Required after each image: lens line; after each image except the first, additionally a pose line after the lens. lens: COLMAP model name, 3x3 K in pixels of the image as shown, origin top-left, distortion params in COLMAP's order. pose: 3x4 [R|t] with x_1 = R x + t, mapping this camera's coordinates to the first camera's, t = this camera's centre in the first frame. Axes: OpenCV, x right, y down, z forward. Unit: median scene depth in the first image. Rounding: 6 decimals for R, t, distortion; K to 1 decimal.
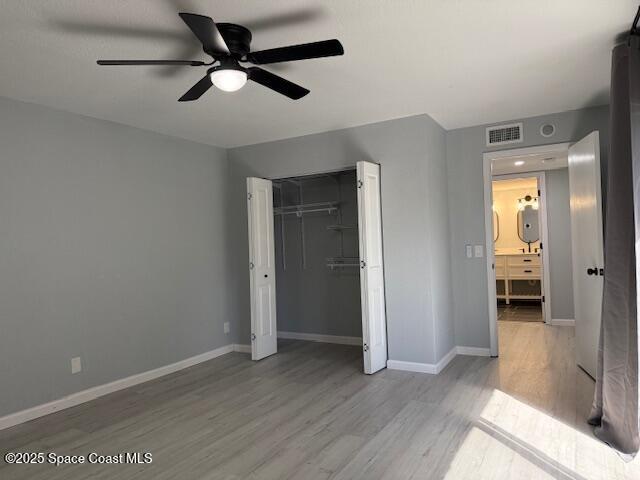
lens RADIAL K [[448.4, 0, 317.9], [0, 448.4, 242.5], [0, 0, 1]] dist [0.086248, -0.104699]
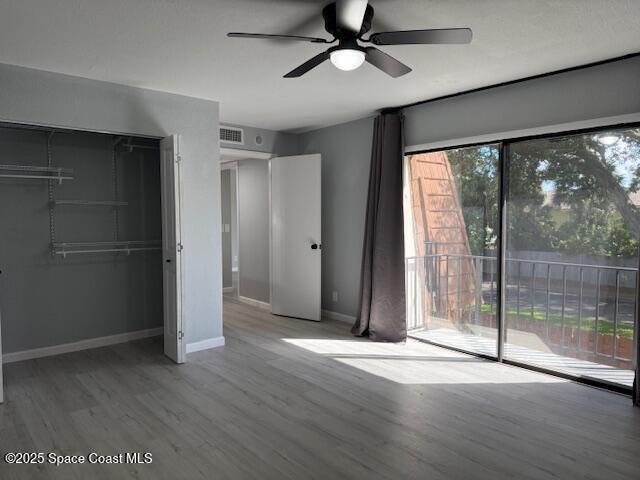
lens RADIAL K [[465.8, 0, 320.0], [0, 465.8, 240.0], [0, 0, 1]] dist [0.085054, -0.000069]
pose [[0.320818, -0.012778, 0.947055, -0.896818], [-0.014454, 0.999727, 0.018385, 0.013600], [-0.947031, -0.019587, 0.320545, 0.509680]]
